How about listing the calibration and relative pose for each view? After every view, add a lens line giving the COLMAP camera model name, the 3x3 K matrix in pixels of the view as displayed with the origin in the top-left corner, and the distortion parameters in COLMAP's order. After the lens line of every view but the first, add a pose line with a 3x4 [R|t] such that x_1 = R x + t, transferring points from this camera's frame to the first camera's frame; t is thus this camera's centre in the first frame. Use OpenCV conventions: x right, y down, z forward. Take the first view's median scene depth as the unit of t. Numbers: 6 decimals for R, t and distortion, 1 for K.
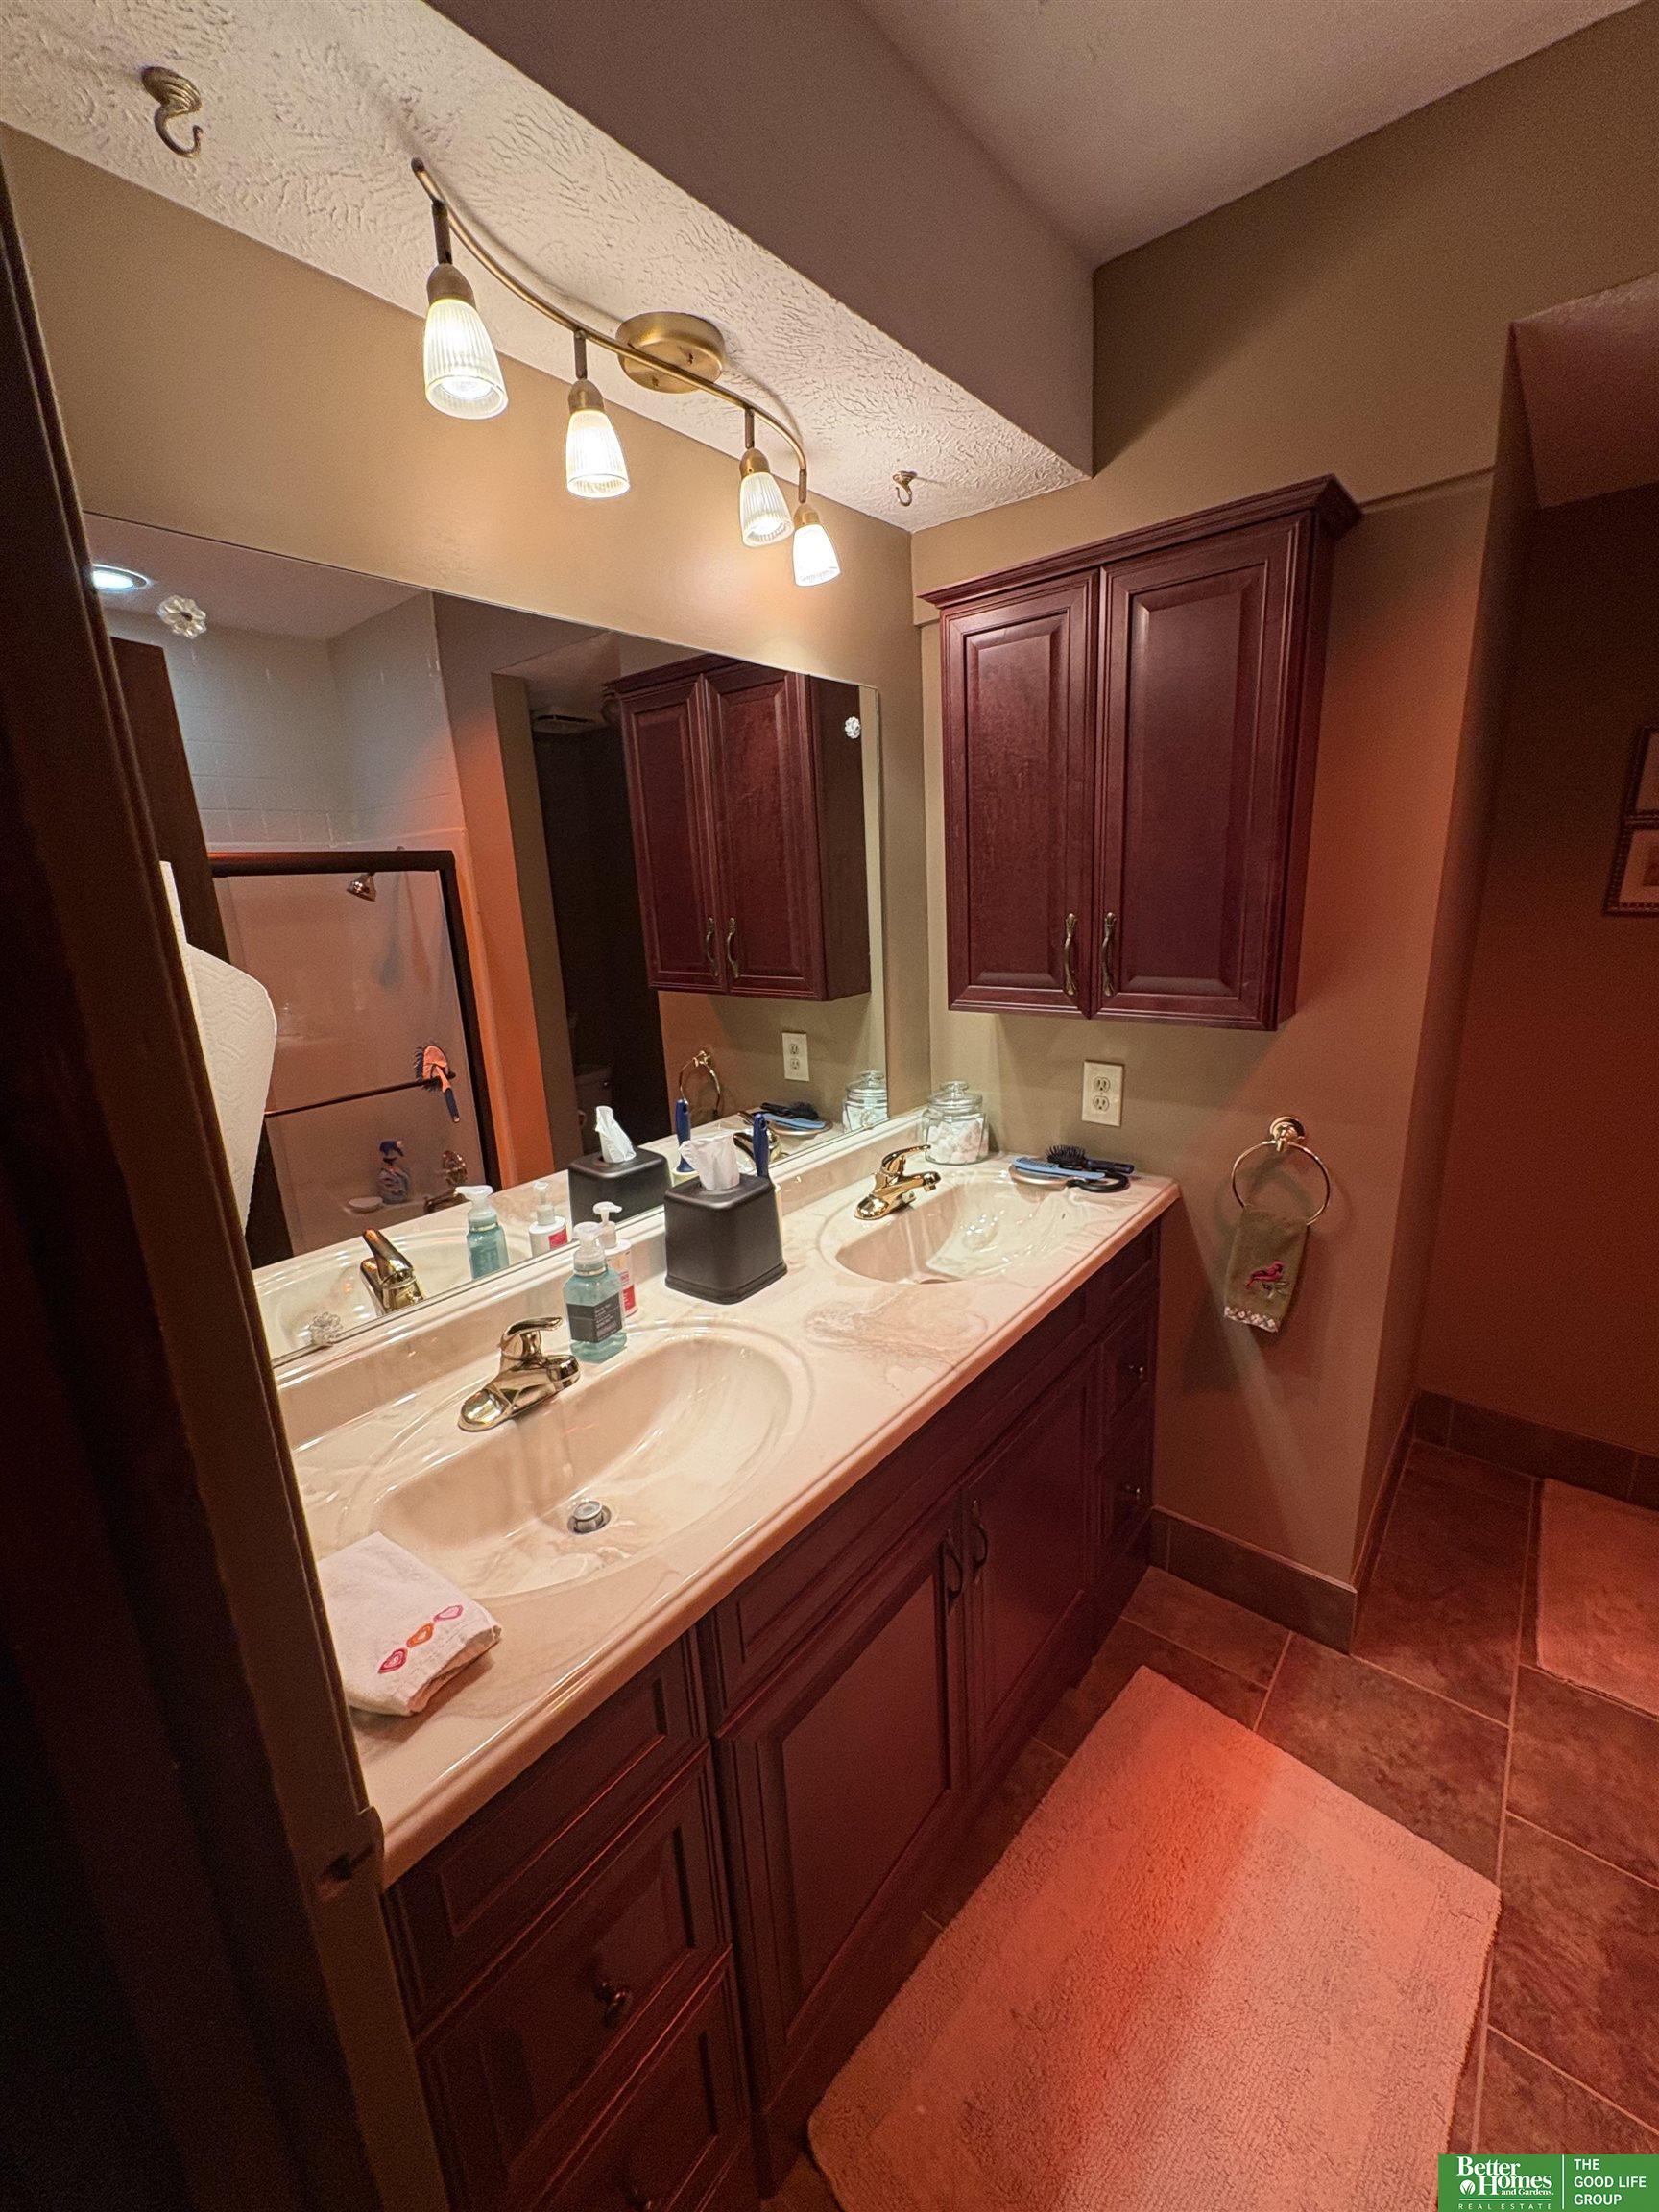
lens RADIAL K [[886.4, 0, 828.7], [0, 886.4, 1098.6], [0, 0, 1]] dist [0.000145, -0.000057]
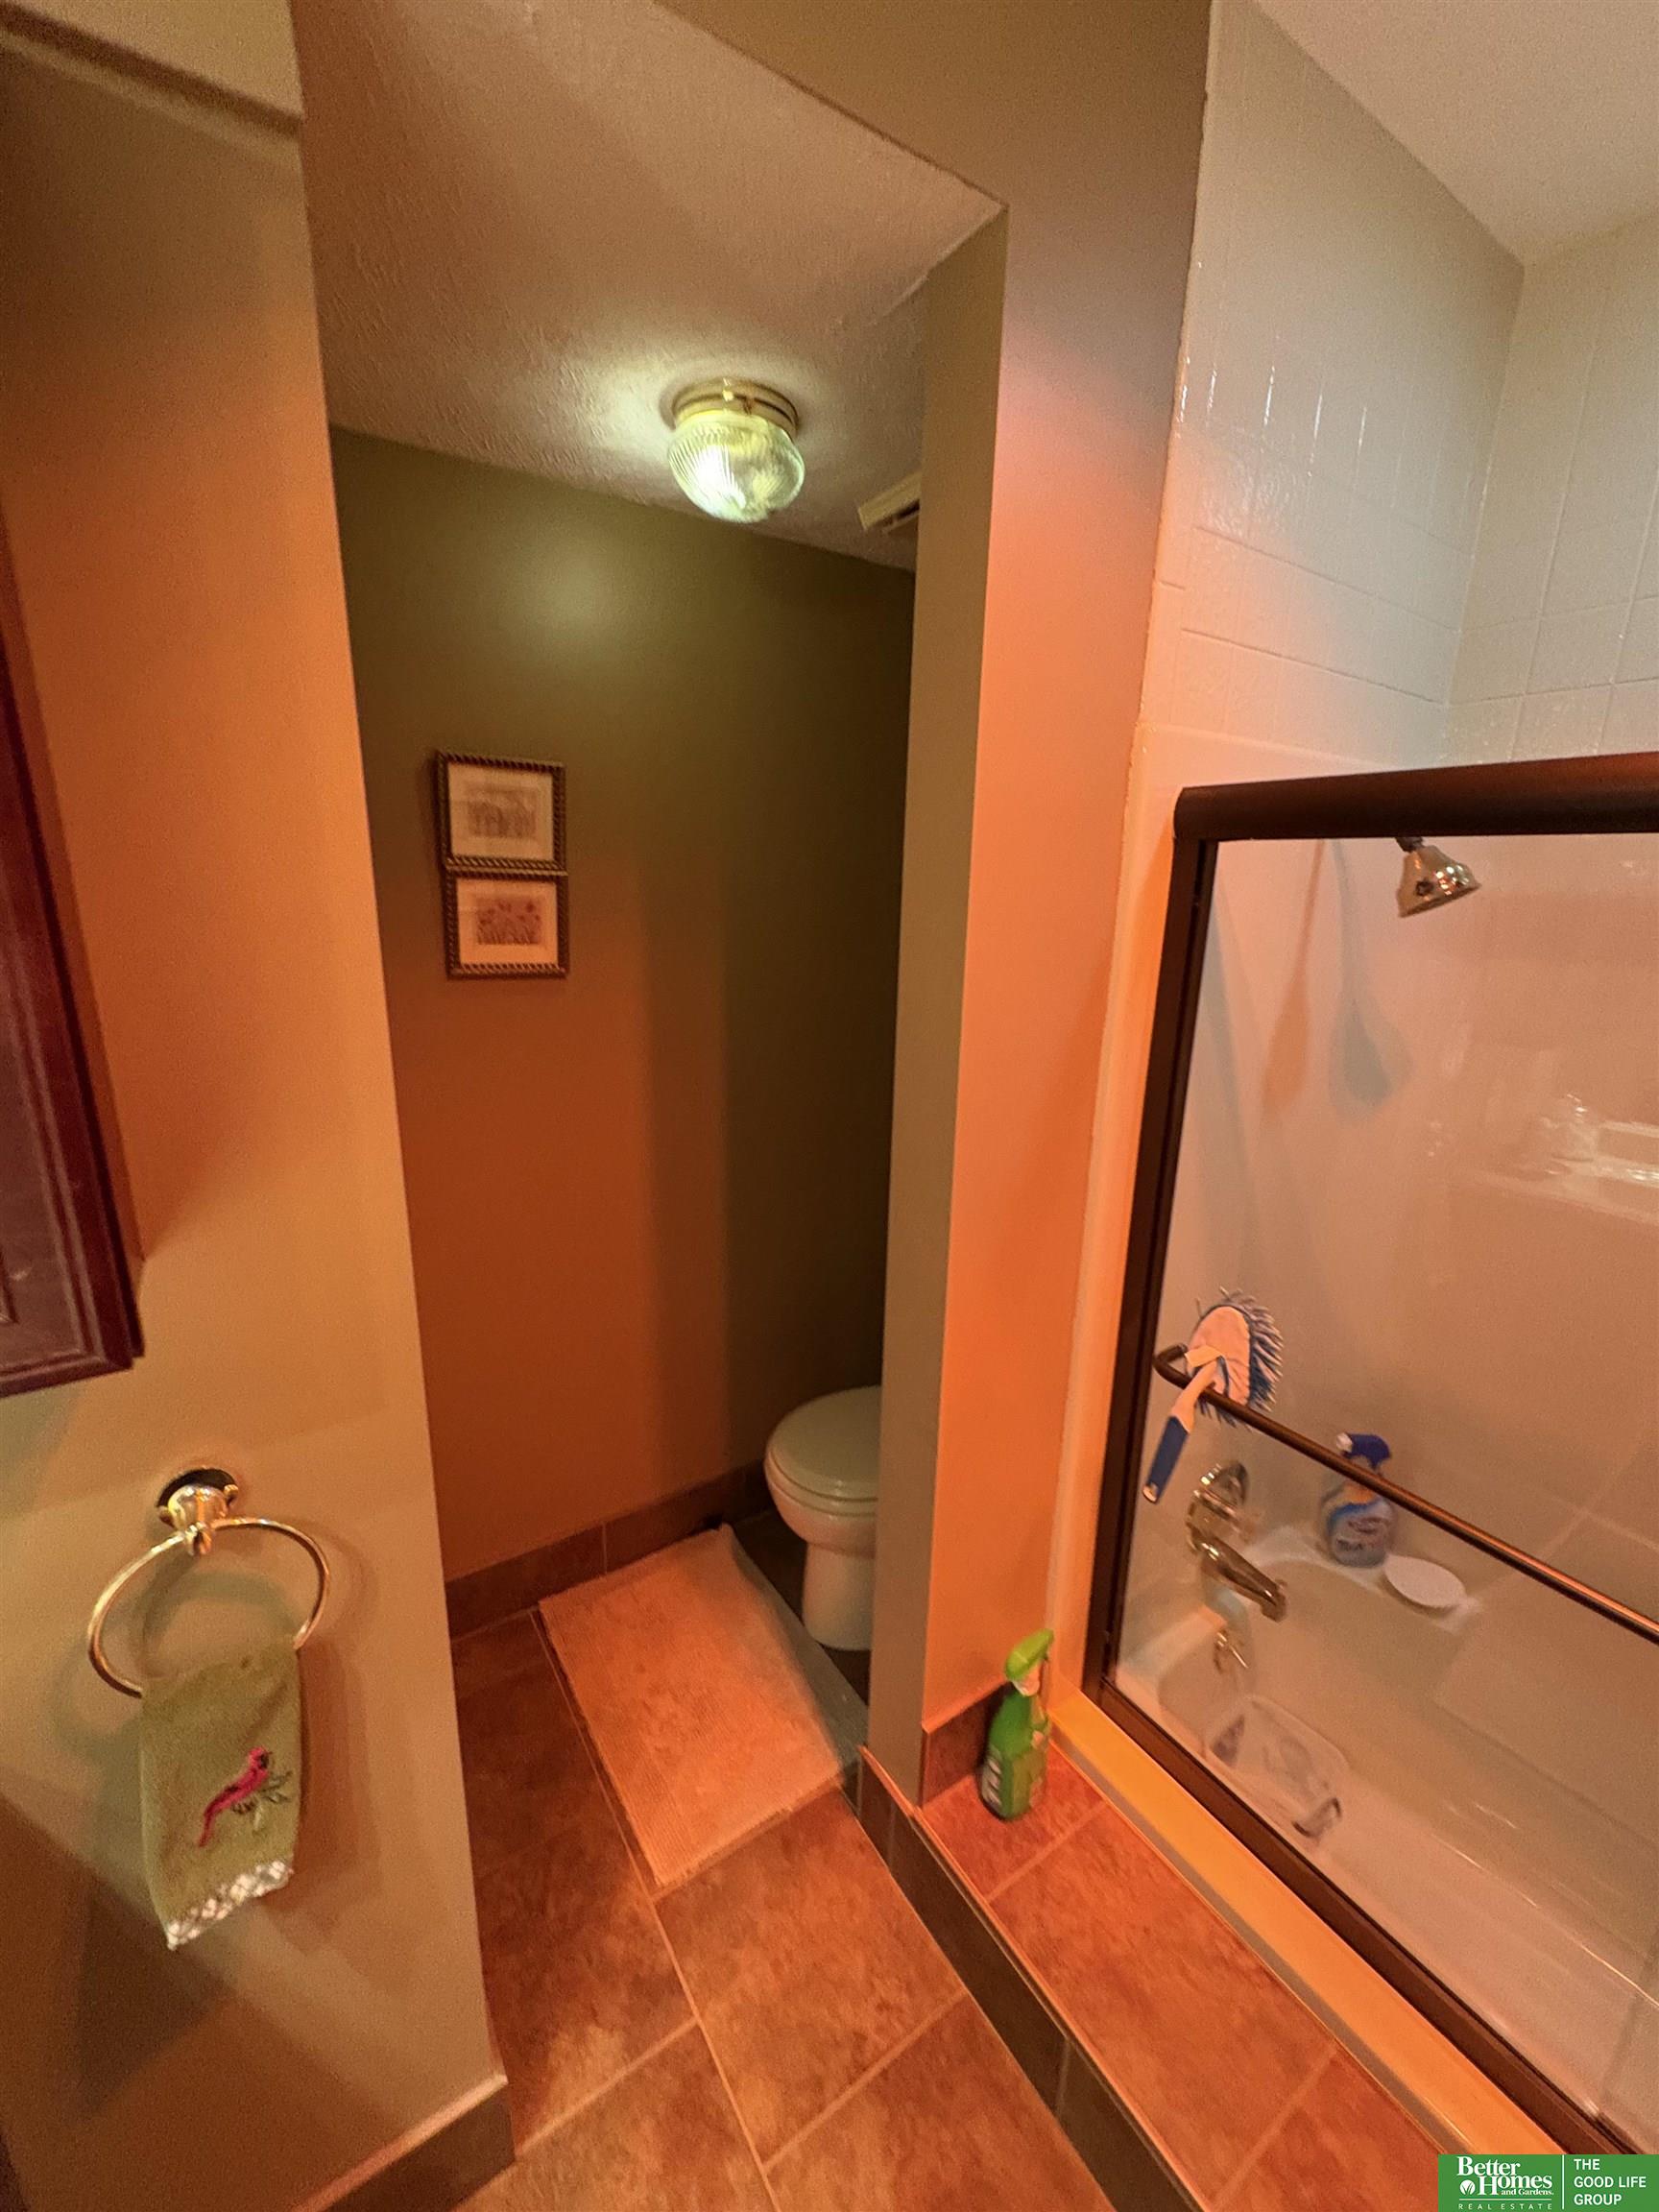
lens RADIAL K [[886.4, 0, 826.3], [0, 886.4, 1106.0], [0, 0, 1]] dist [0.000145, -0.000057]
pose [[0.296704, -0.186449, 0.936591, 0.212599], [0.211569, 0.969217, 0.125921, -0.142698], [-0.931238, 0.160793, 0.327018, 0.493676]]
